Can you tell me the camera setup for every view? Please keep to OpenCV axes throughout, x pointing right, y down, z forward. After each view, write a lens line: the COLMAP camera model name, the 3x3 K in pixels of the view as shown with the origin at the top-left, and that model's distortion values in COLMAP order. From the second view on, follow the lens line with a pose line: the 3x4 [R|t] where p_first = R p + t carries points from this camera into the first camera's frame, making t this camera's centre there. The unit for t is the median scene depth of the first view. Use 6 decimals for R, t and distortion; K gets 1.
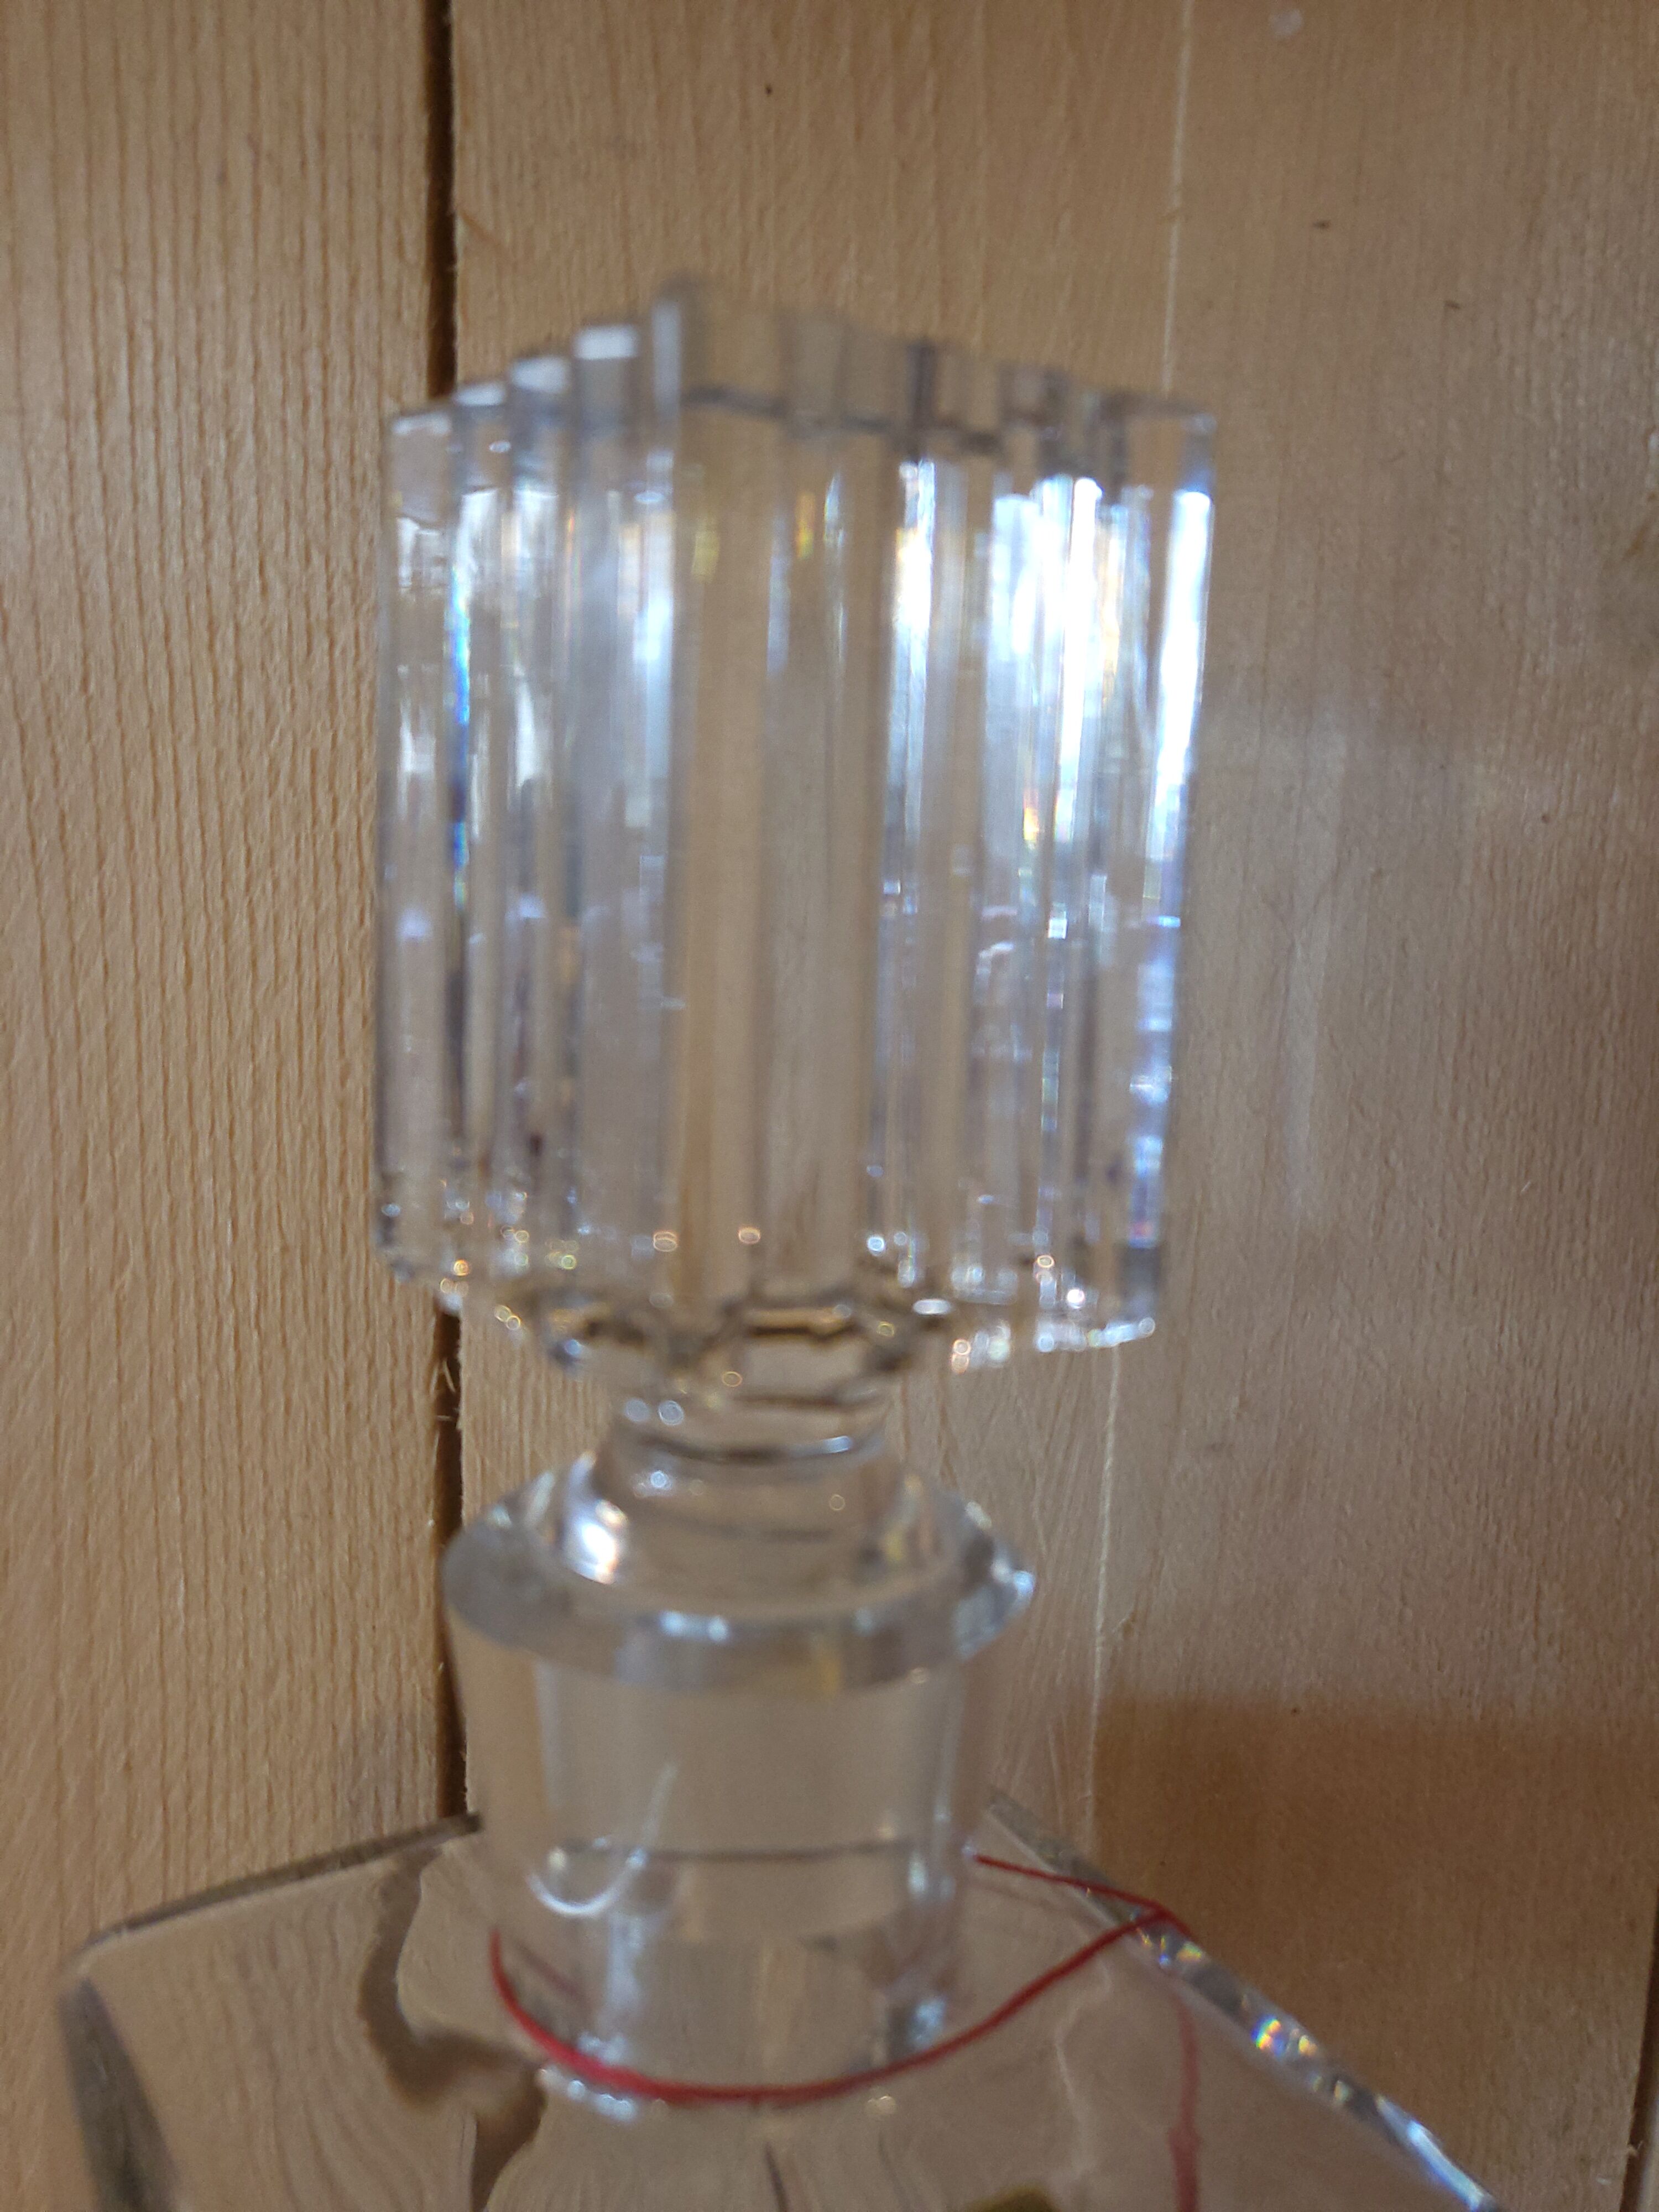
lens RADIAL K [[1697.9, 0, 806.9], [0, 1697.9, 1103.2], [0, 0, 1]] dist [-0.046424, 0.090663]
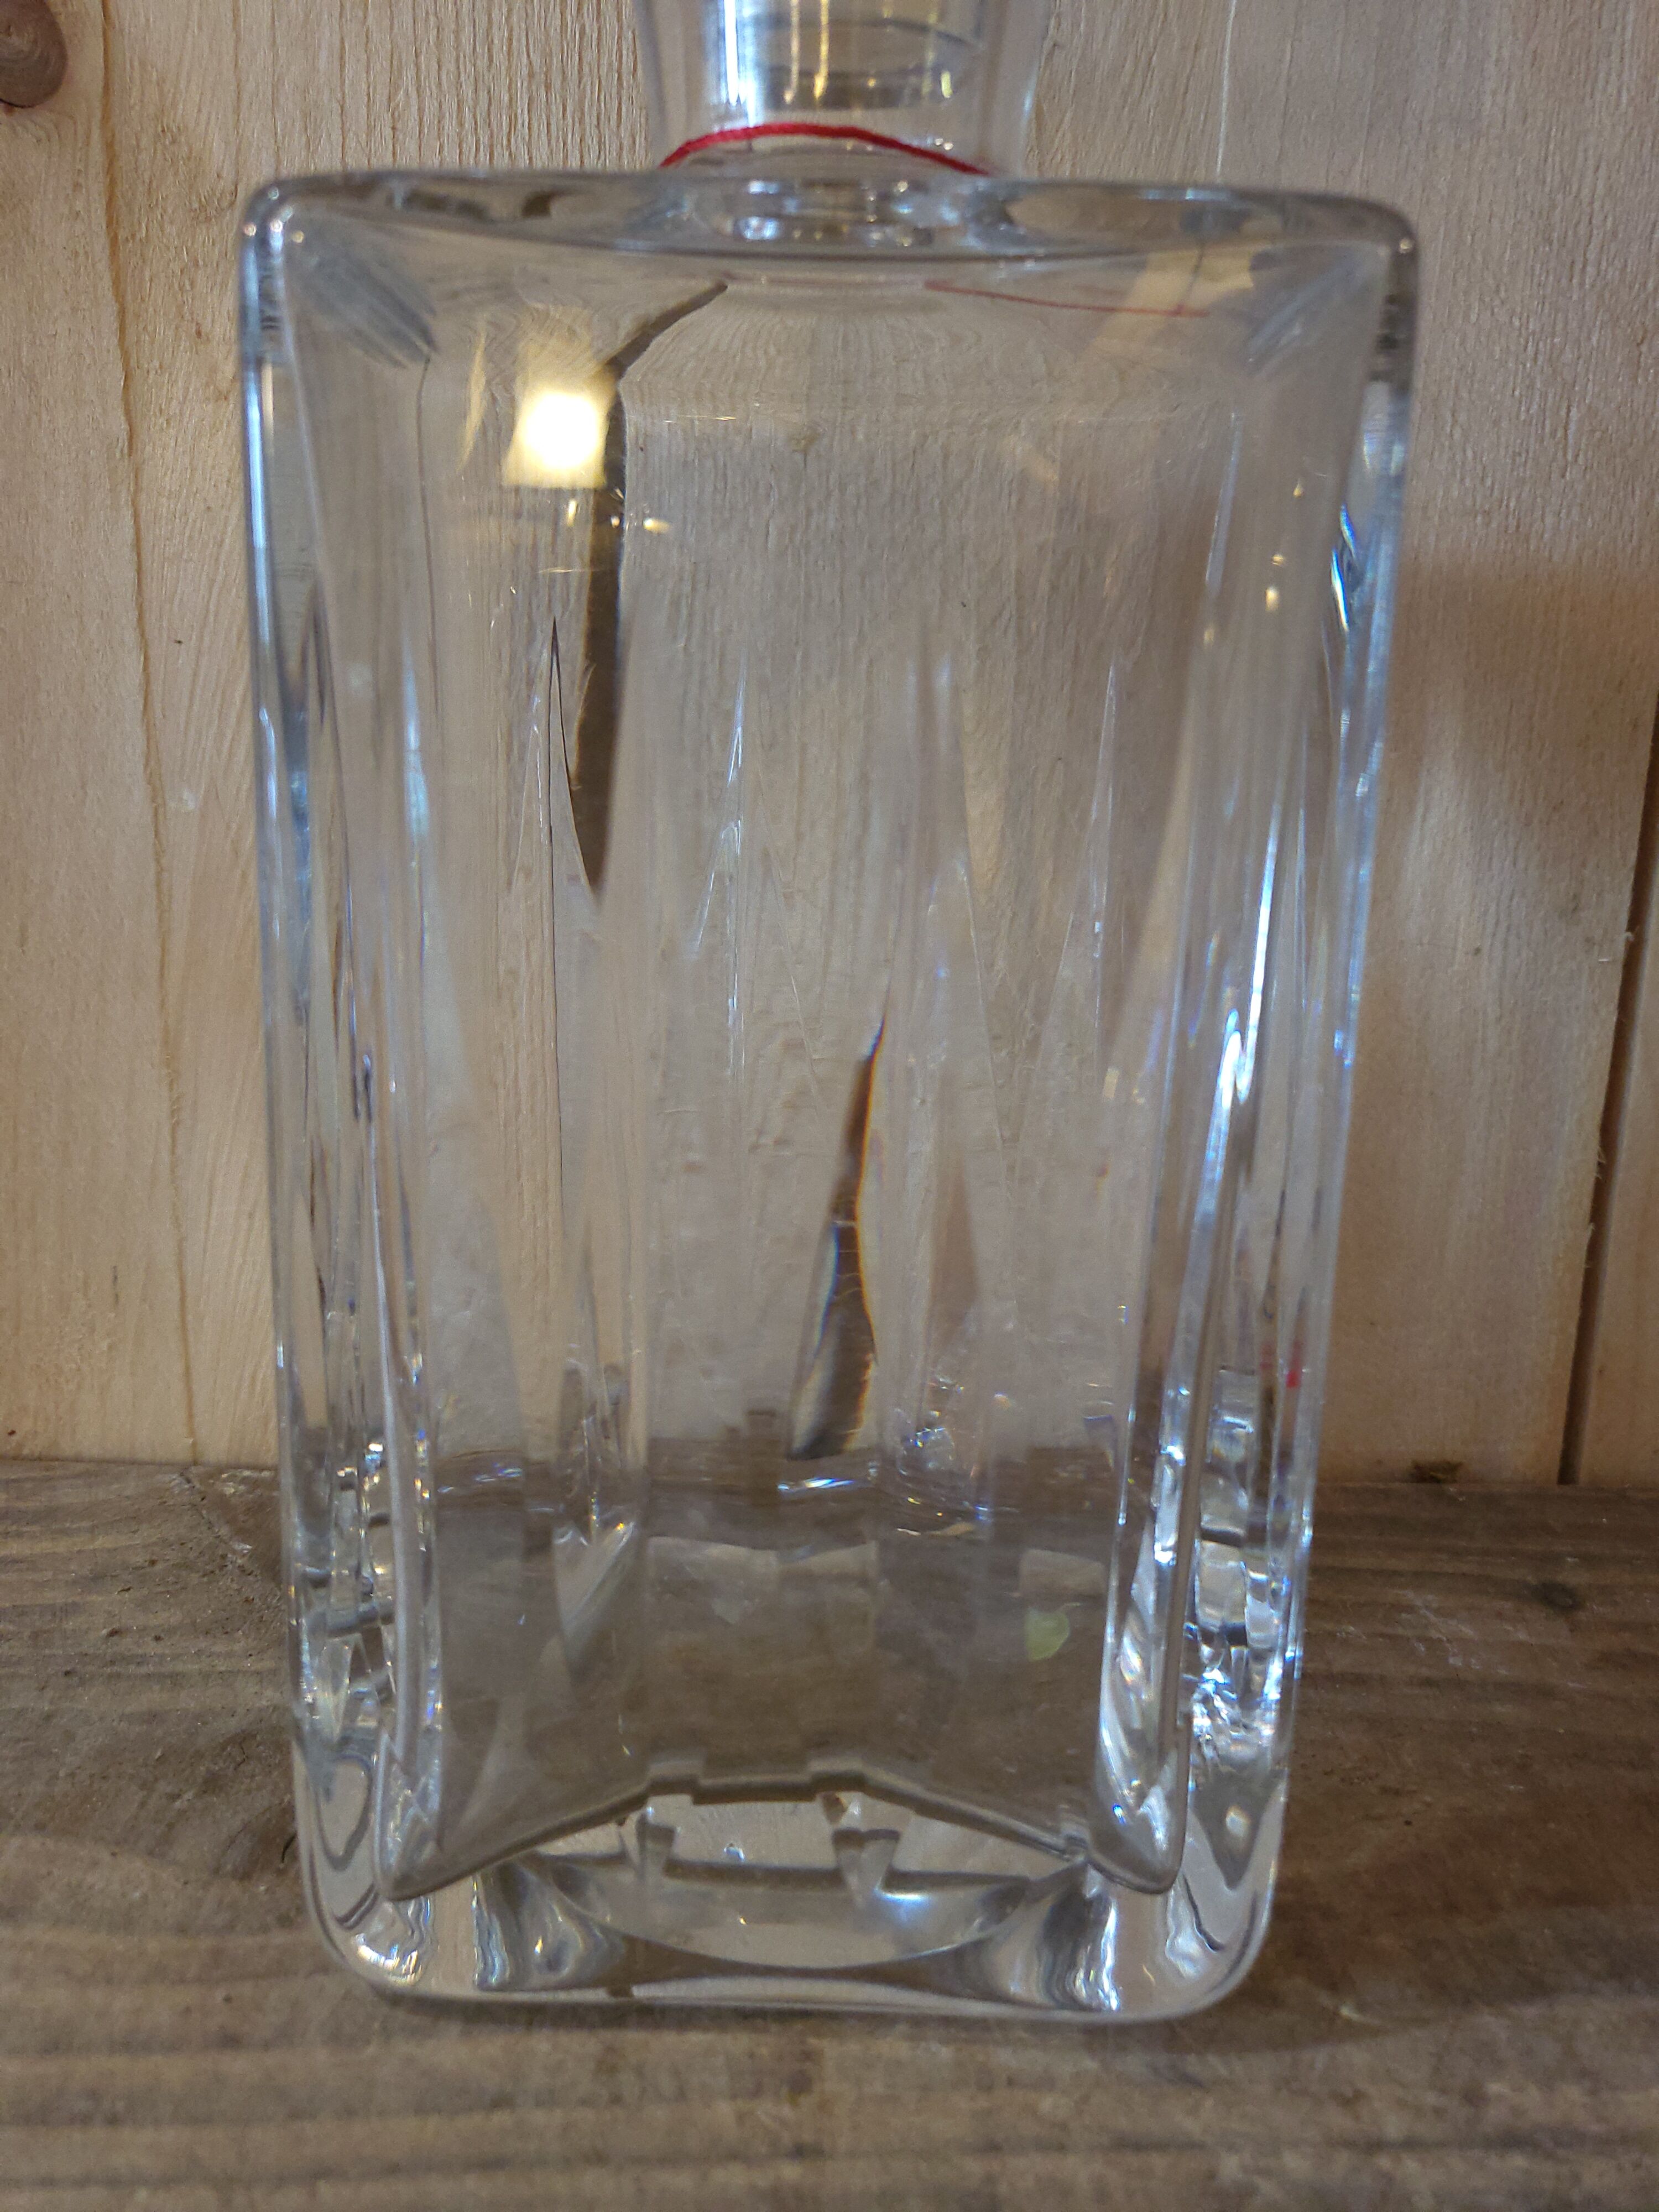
lens RADIAL K [[1699.5, 0, 813.0], [0, 1699.5, 1094.6], [0, 0, 1]] dist [0.004884, 0.016762]
pose [[0.999902, -0.000146, -0.013978, -0.094508], [0.001108, 0.997626, 0.068855, 0.760148], [0.013935, -0.068864, 0.997529, -0.274243]]
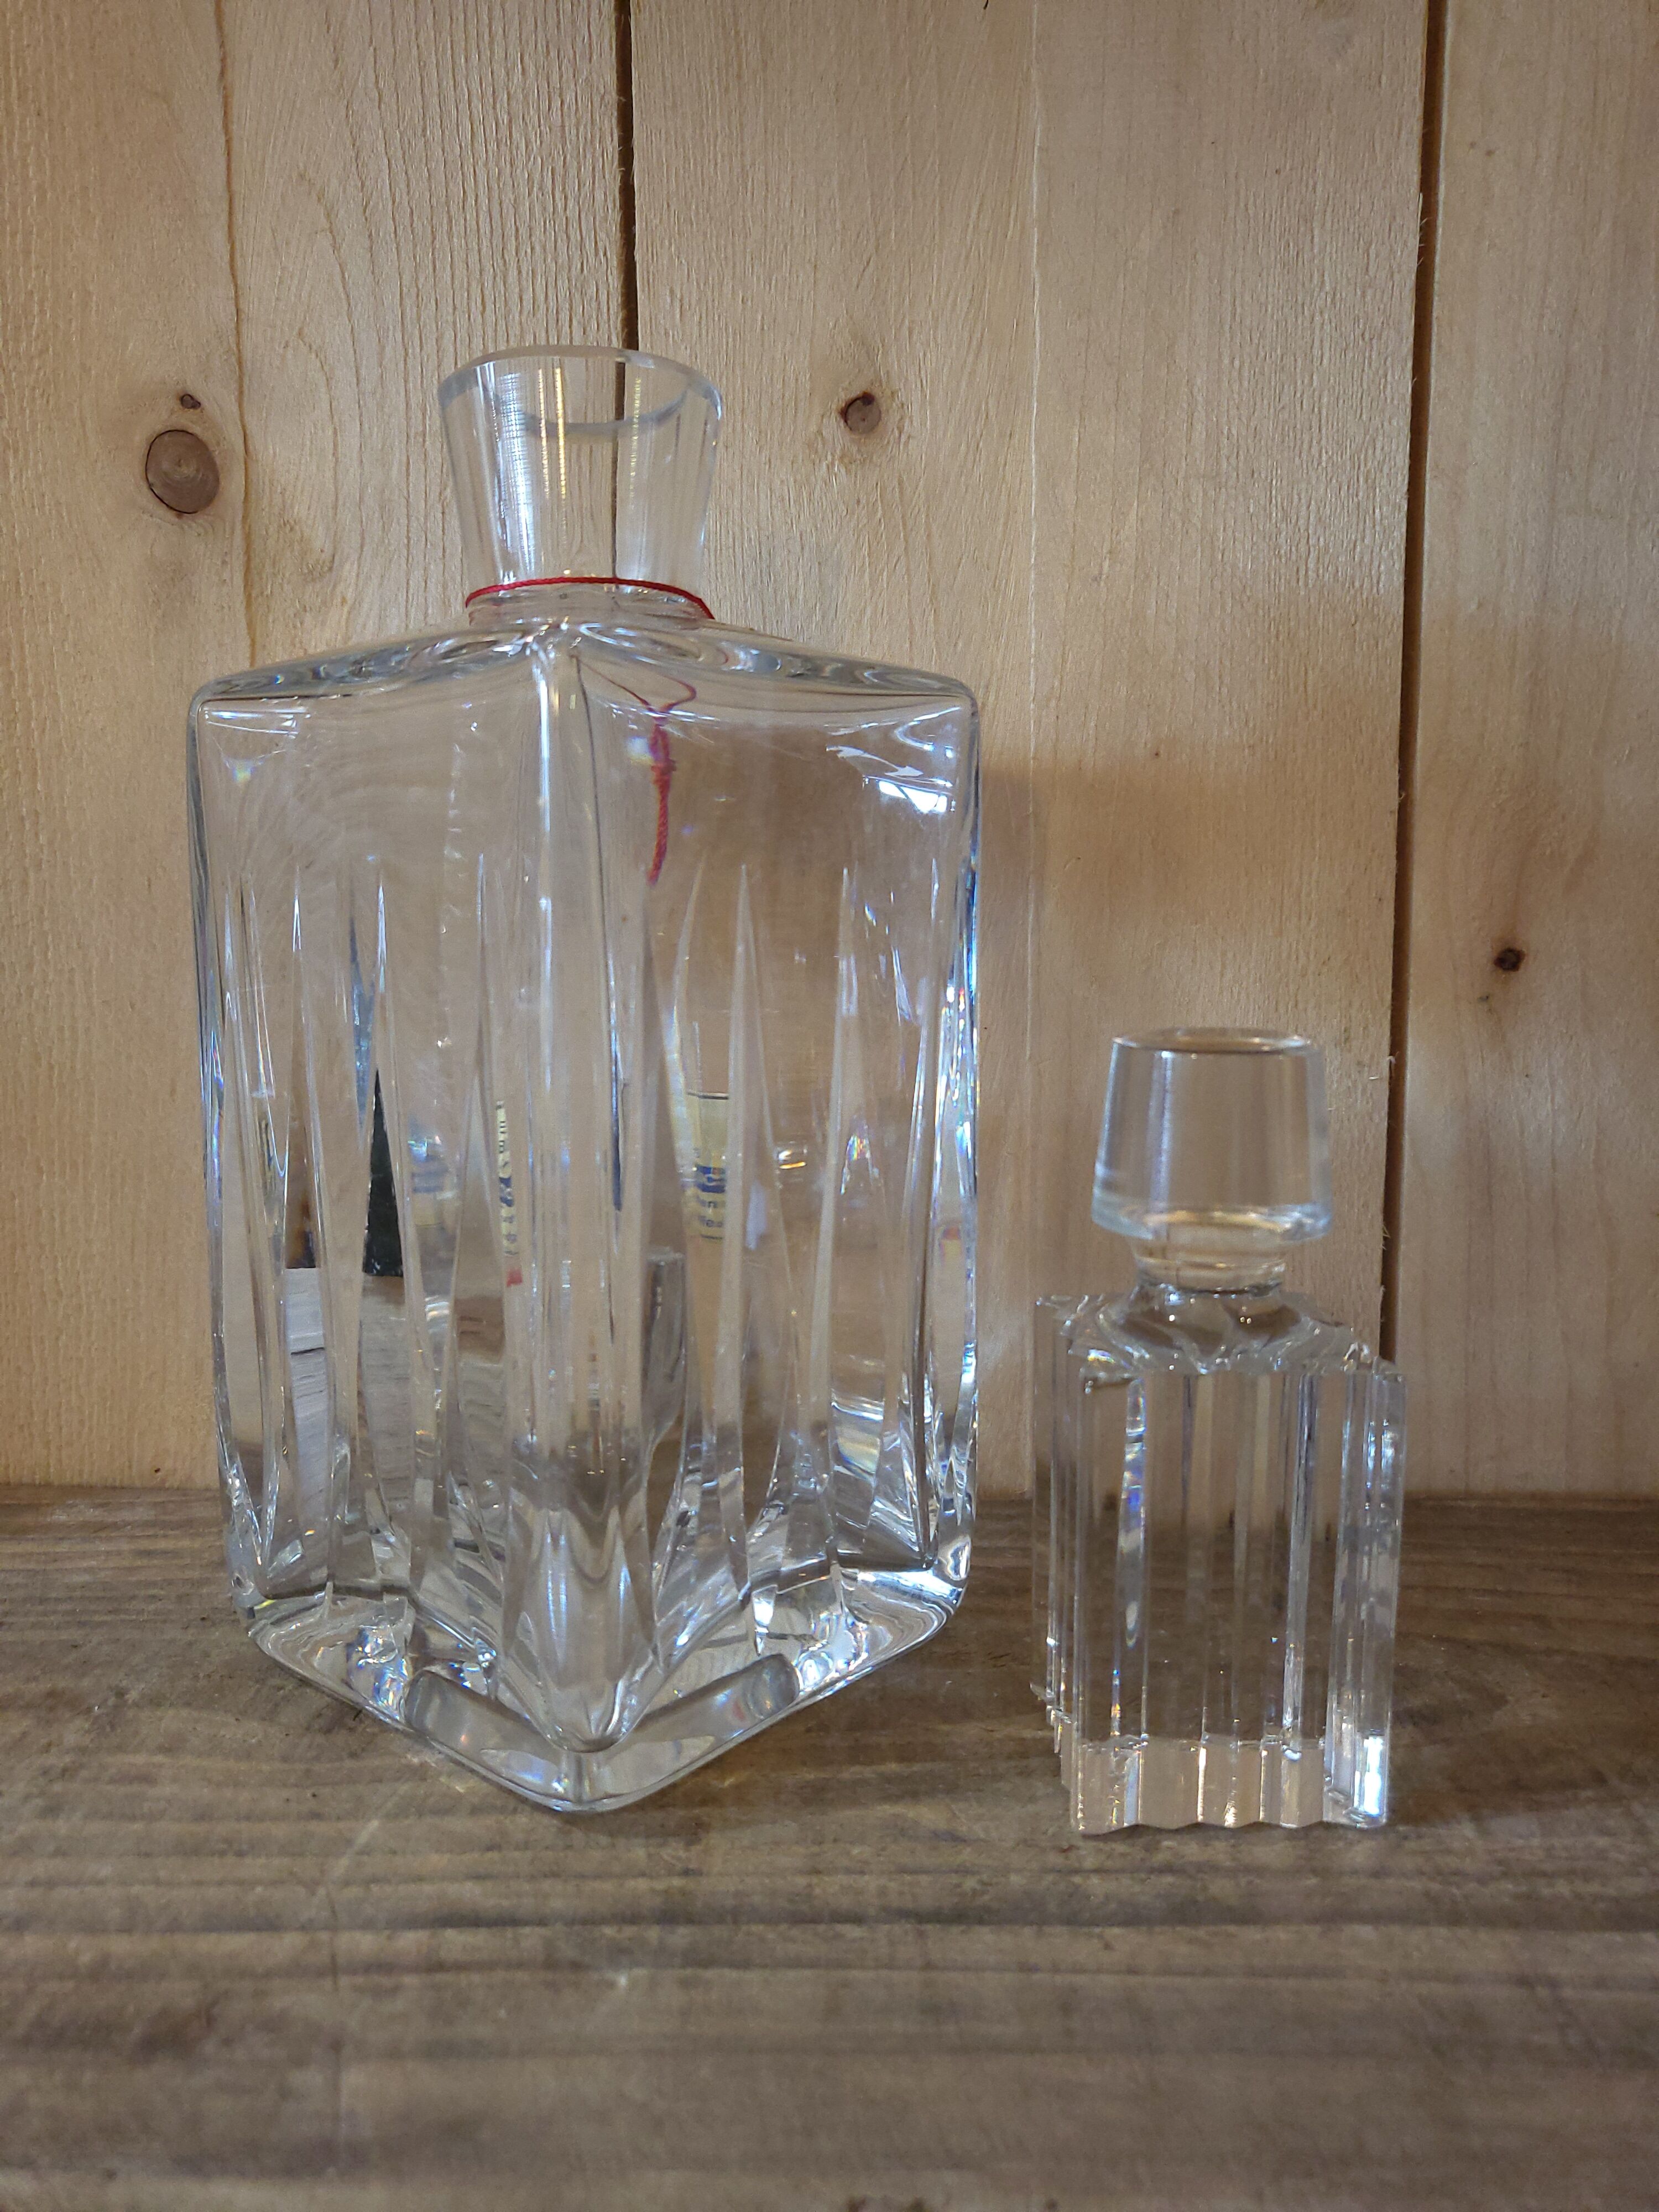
lens RADIAL K [[1692.5, 0, 818.9], [0, 1692.5, 1081.4], [0, 0, 1]] dist [-0.023163, 0.065527]
pose [[0.997685, -0.025877, -0.062889, 0.067141], [0.024315, 0.999380, -0.025463, 0.782394], [0.063509, 0.023875, 0.997696, -0.699116]]
